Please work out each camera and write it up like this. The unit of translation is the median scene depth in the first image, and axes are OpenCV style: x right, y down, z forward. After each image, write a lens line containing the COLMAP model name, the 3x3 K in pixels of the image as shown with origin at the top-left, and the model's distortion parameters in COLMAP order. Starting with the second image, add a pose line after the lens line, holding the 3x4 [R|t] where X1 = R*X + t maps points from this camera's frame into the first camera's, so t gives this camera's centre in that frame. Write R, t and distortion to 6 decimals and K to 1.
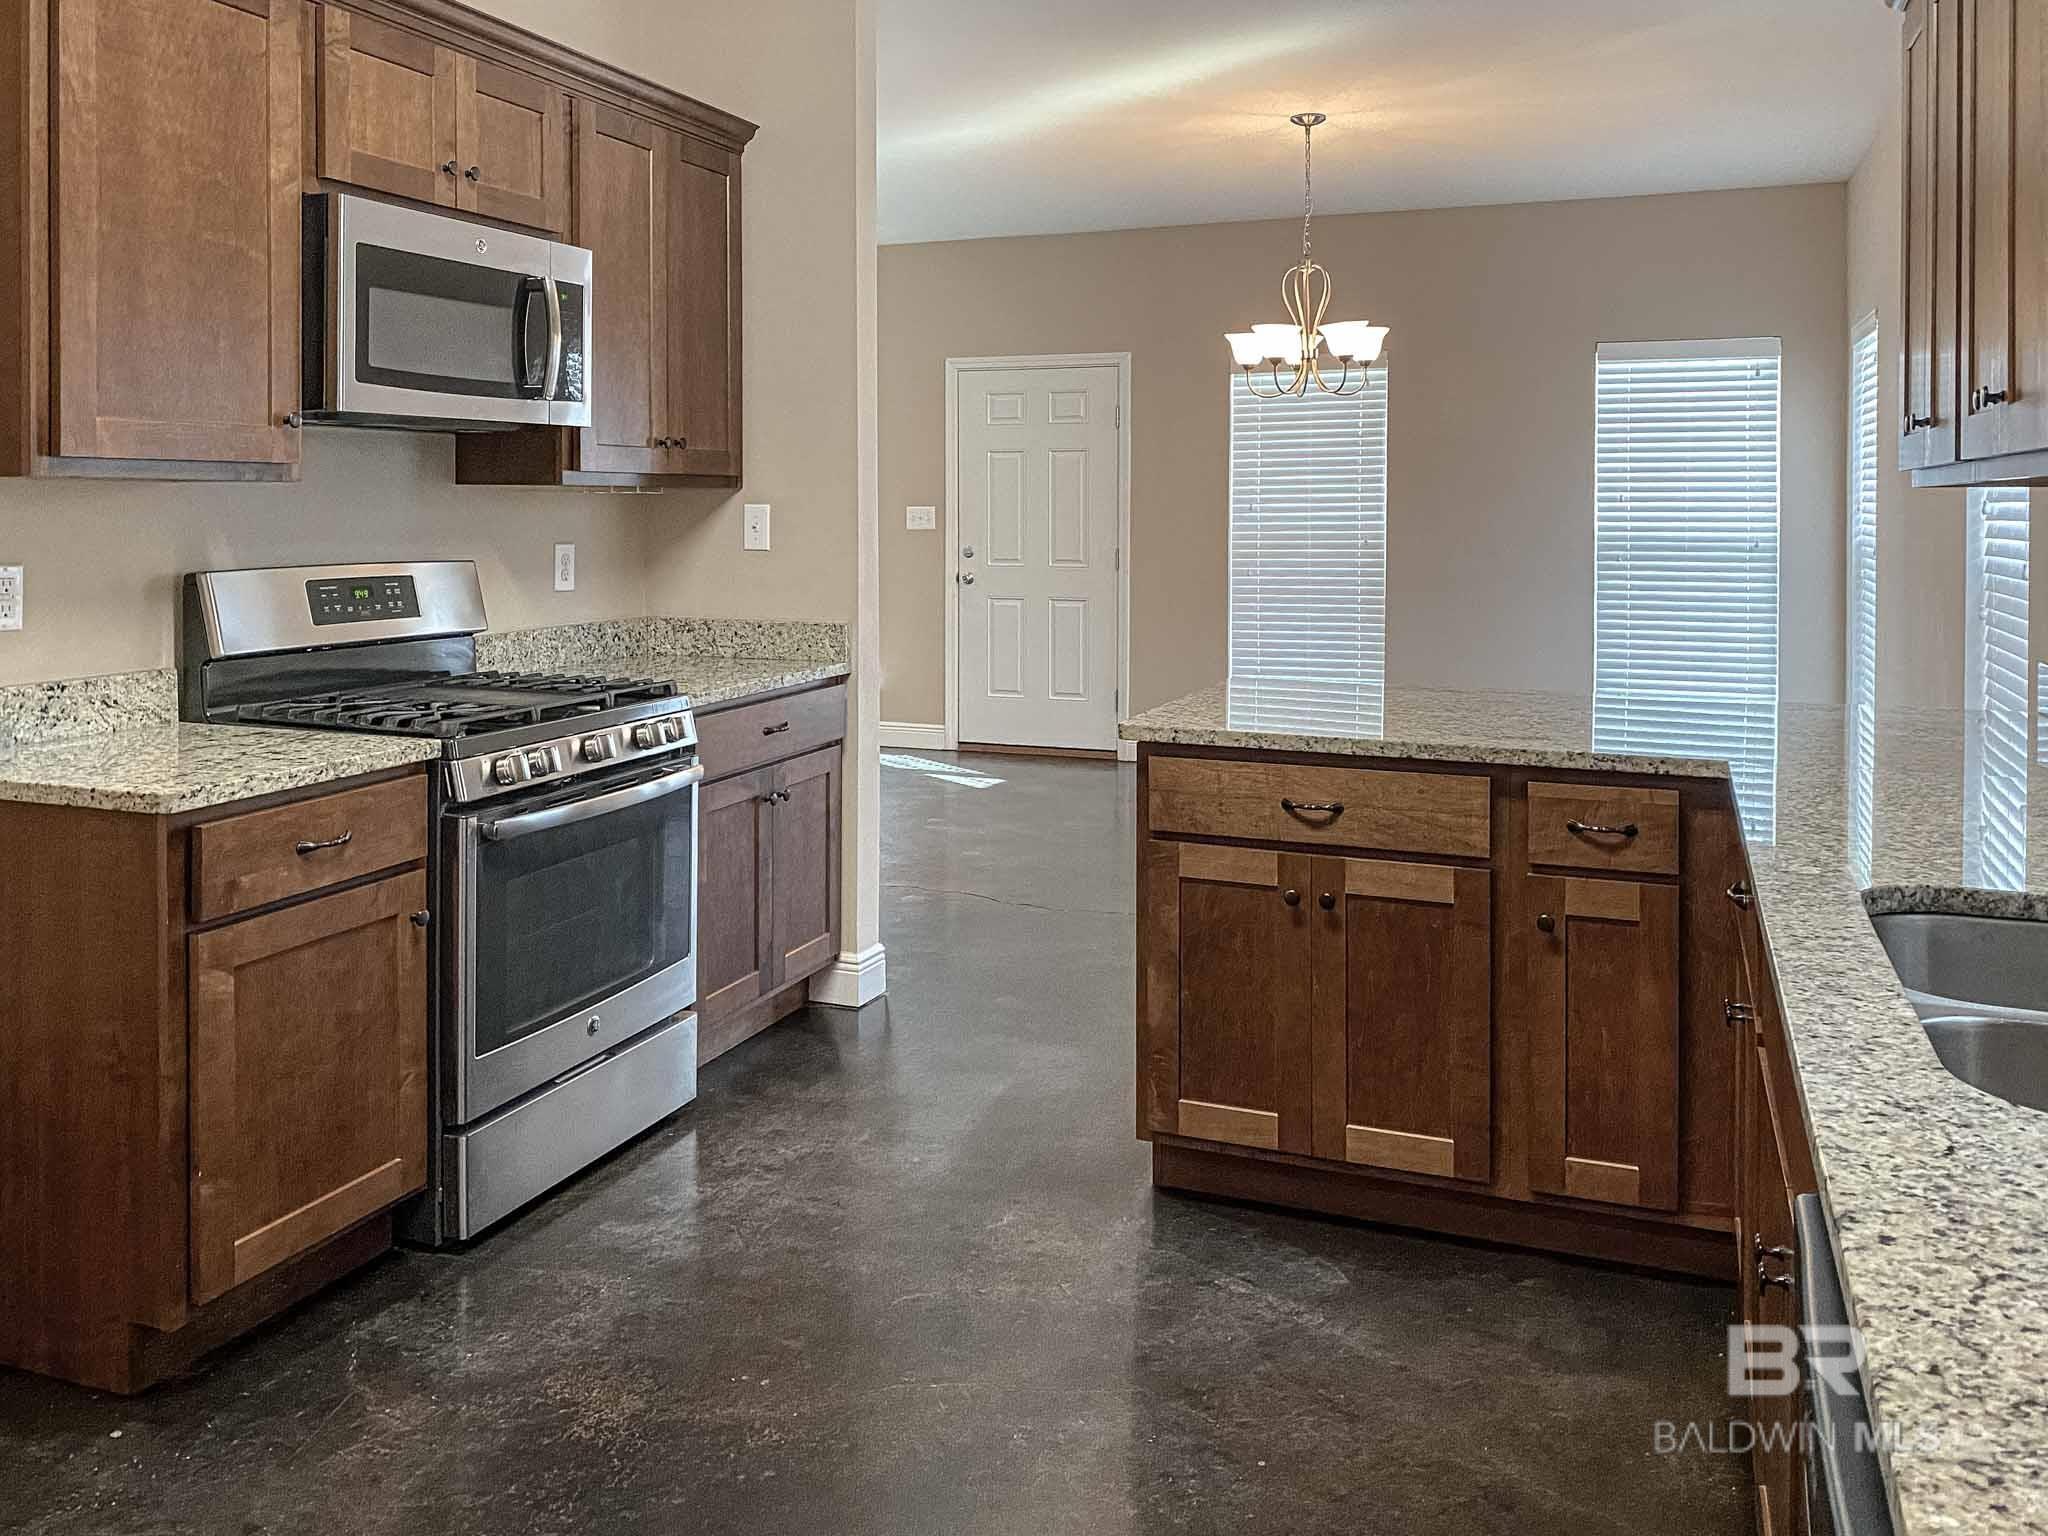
lens RADIAL K [[1597.9, 0, 1021.9], [0, 1597.9, 763.3], [0, 0, 1]] dist [0.025533, 0.005436]
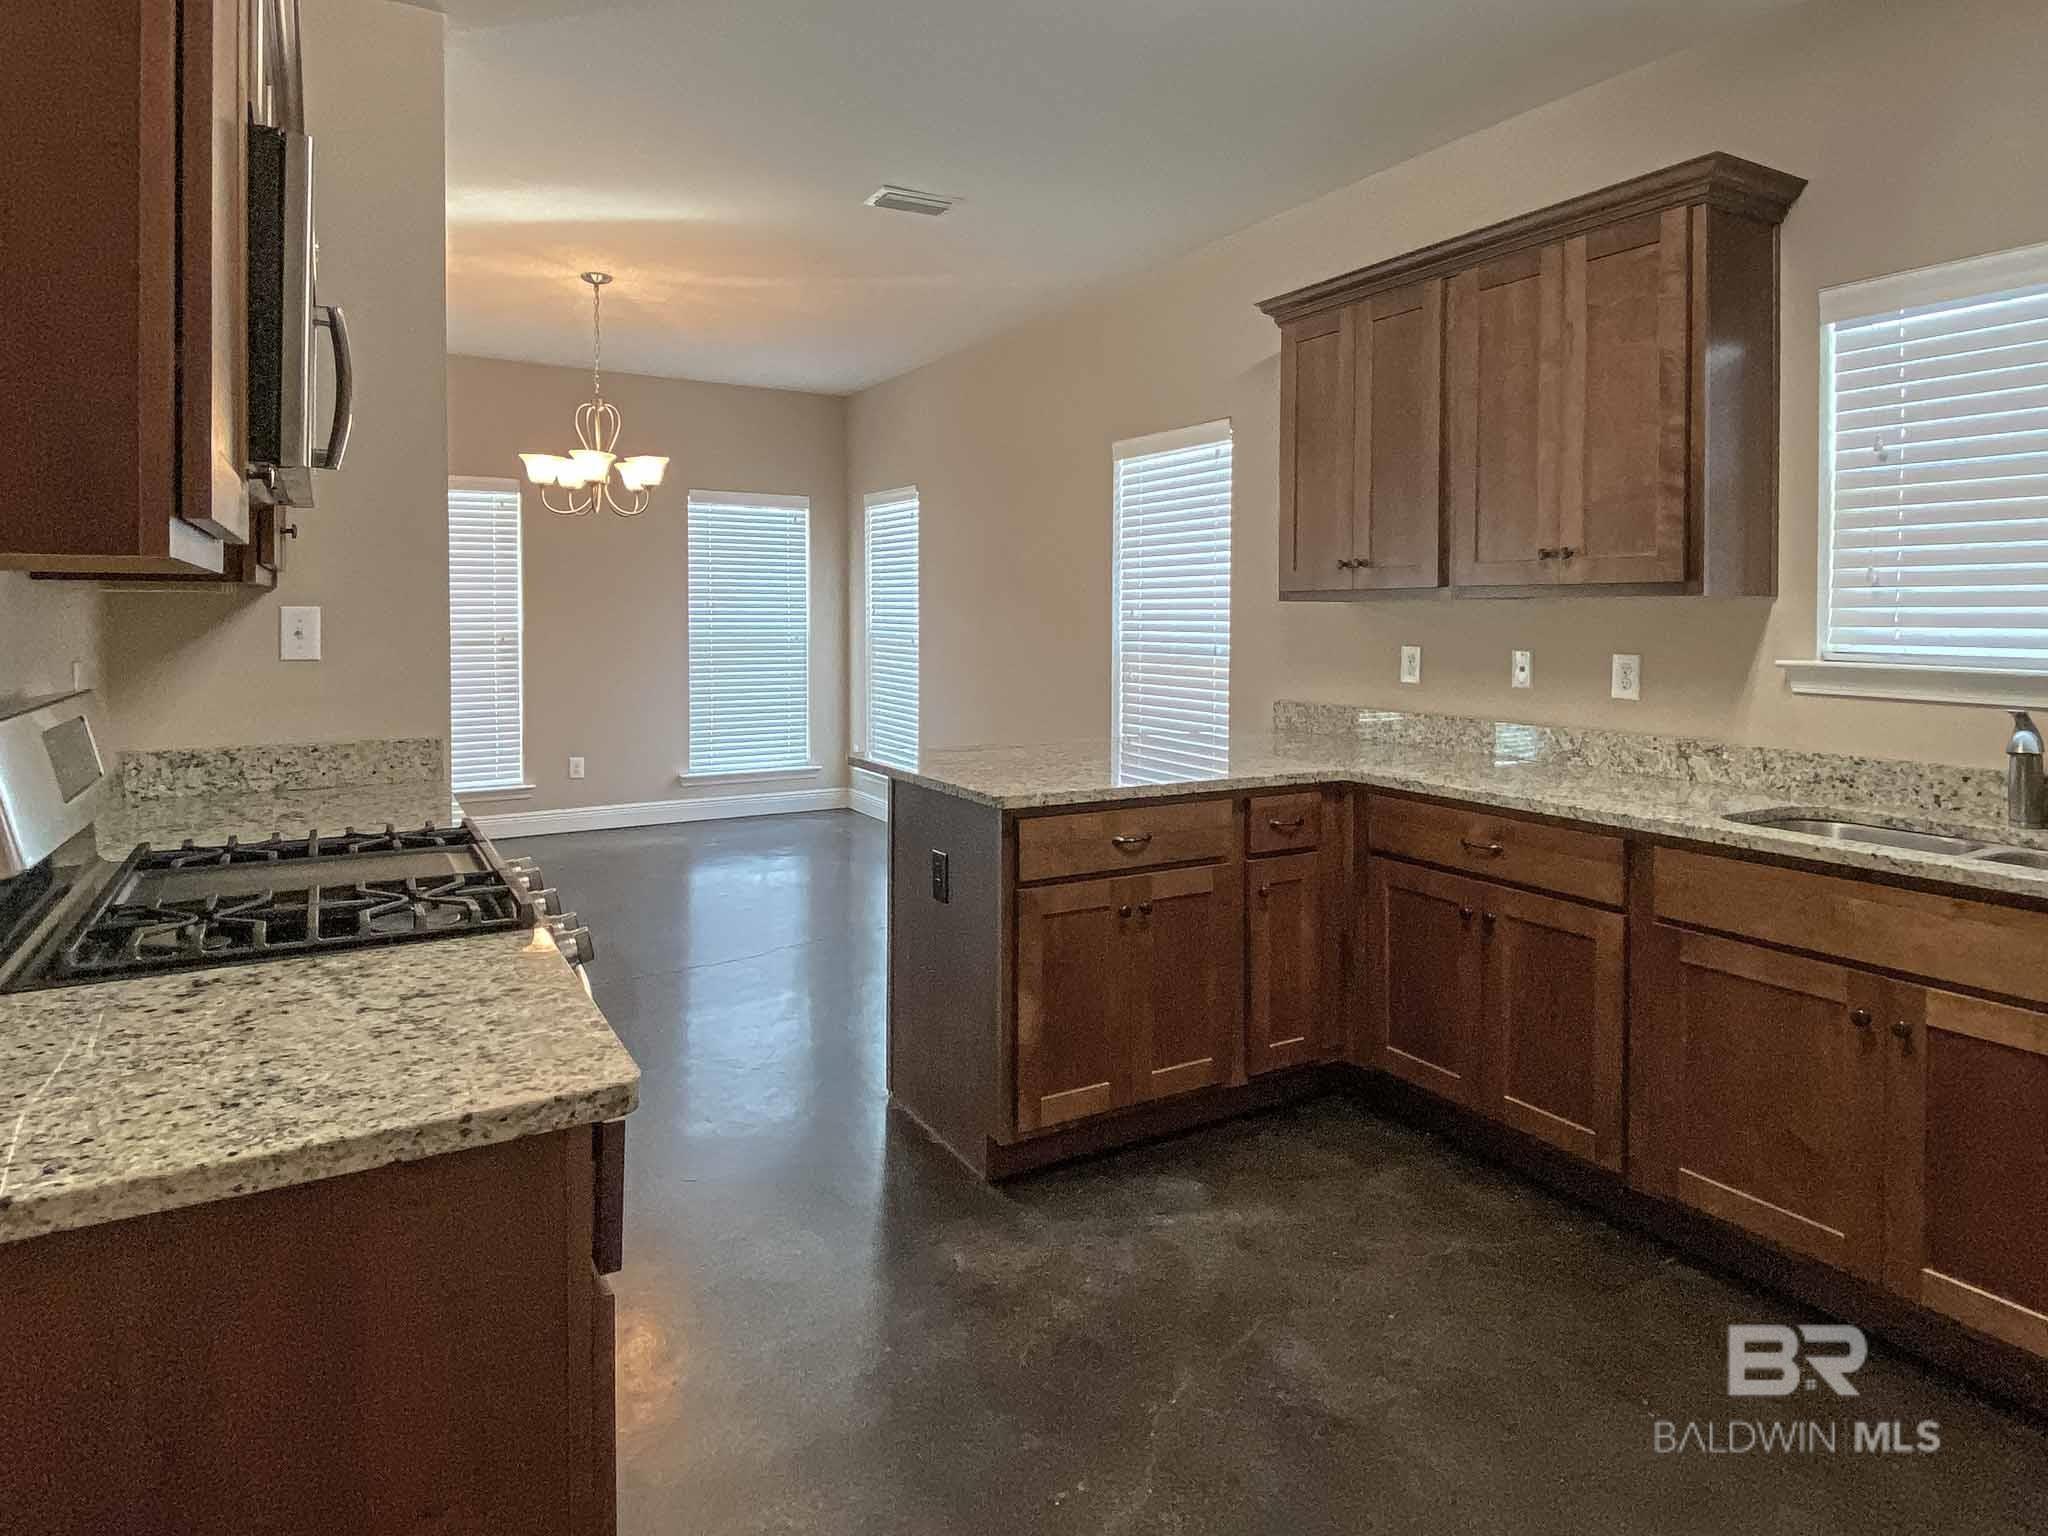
lens RADIAL K [[1169.8, 0, 1015.3], [0, 1169.8, 768.5], [0, 0, 1]] dist [0.025912, -0.001254]
pose [[0.627776, -0.106951, 0.771011, -0.600063], [0.123921, 0.991615, 0.036653, -0.076474], [-0.768466, 0.072535, 0.635766, 0.453712]]
